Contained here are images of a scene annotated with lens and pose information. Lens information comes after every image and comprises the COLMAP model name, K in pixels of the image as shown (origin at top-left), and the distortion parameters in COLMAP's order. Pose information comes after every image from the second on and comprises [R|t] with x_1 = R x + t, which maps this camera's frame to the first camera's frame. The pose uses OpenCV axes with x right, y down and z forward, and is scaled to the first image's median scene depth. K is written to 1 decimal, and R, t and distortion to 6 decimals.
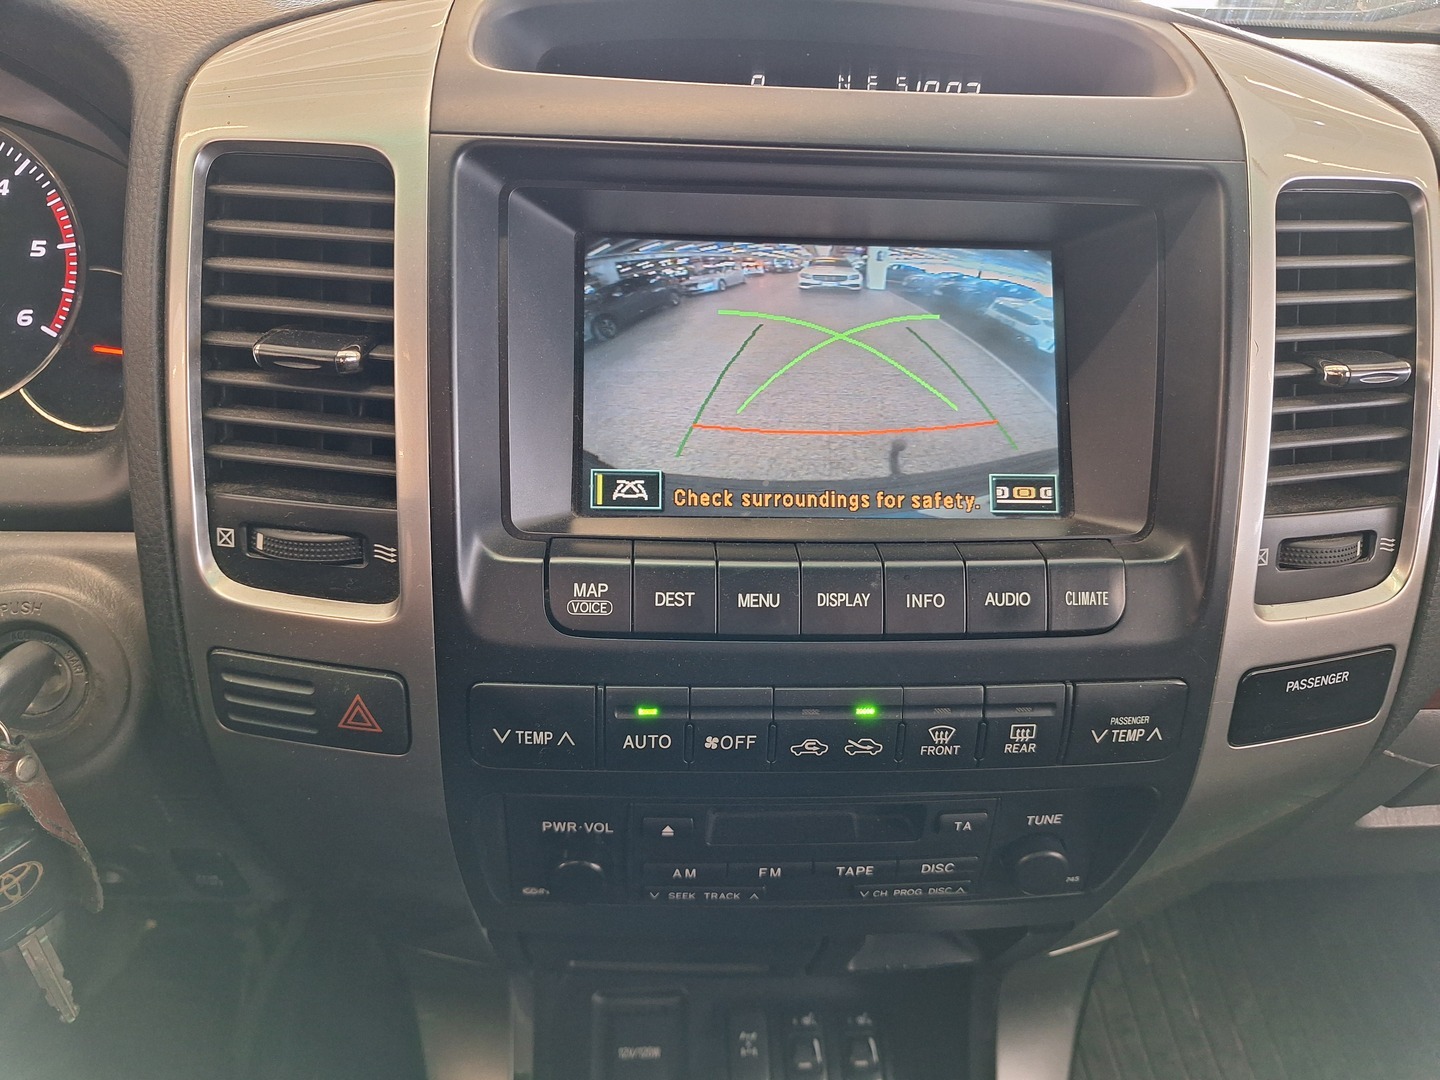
lens RADIAL K [[998.3, 0, 720.3], [0, 998.3, 532.3], [0, 0, 1]] dist [0.006517, -0.004565]
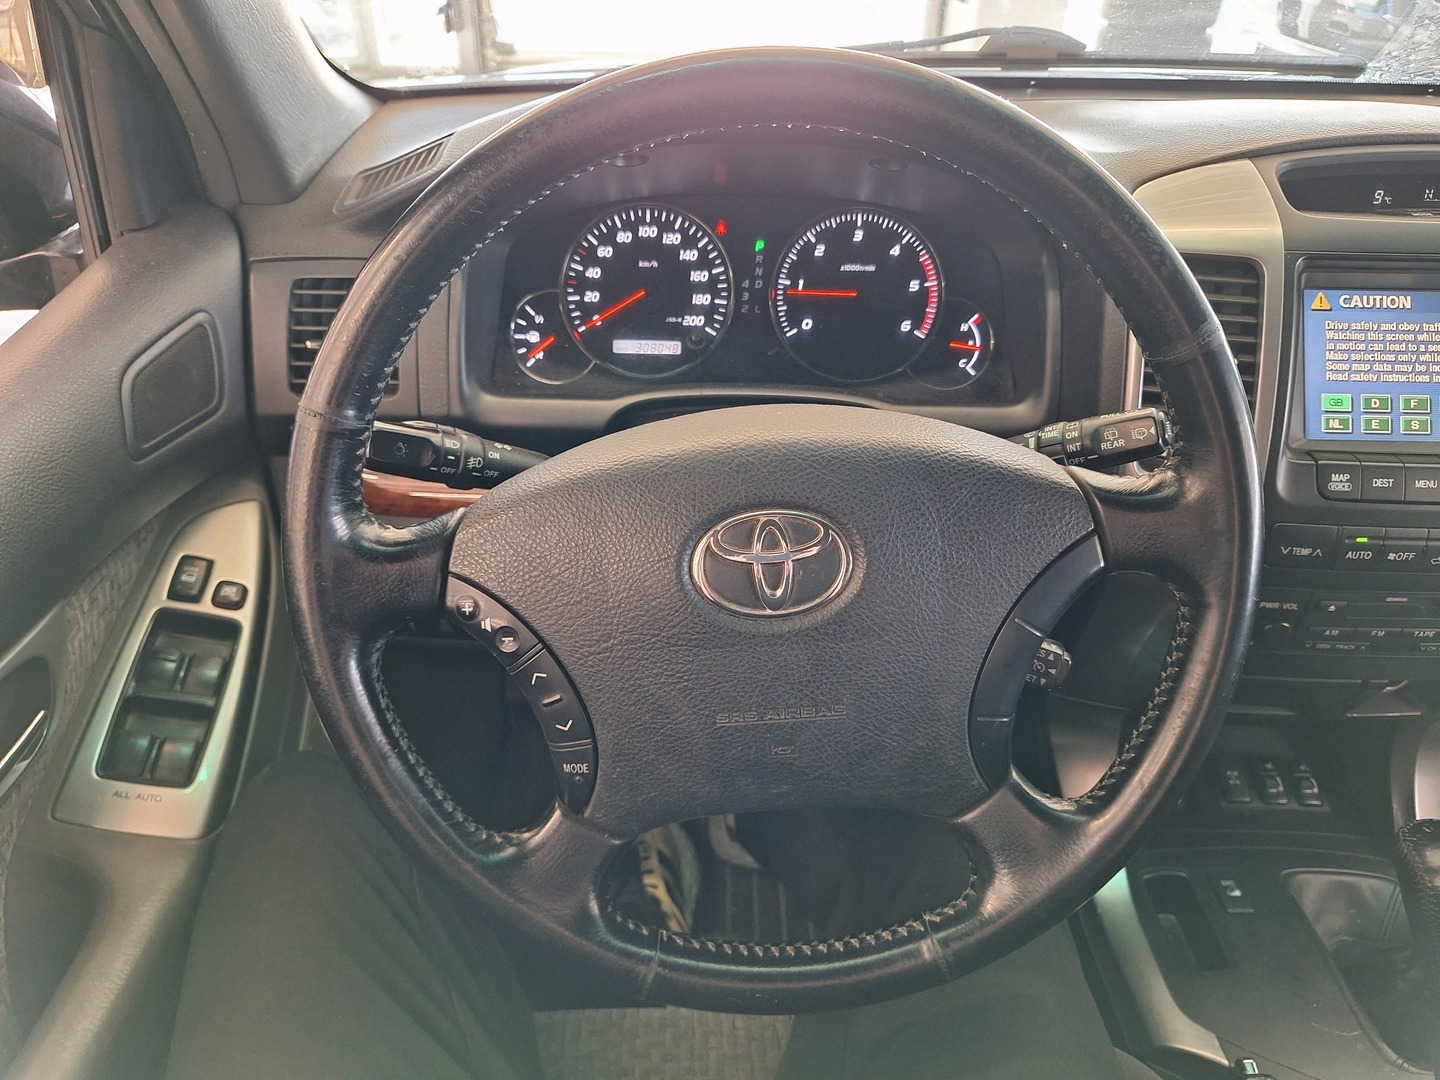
lens RADIAL K [[998.3, 0, 720.5], [0, 998.3, 547.4], [0, 0, 1]] dist [0.006517, -0.004565]
pose [[0.996911, 0.011577, -0.077683, -0.877994], [-0.004624, 0.996013, 0.089090, 0.017240], [0.078405, -0.088456, 0.992990, -0.796452]]
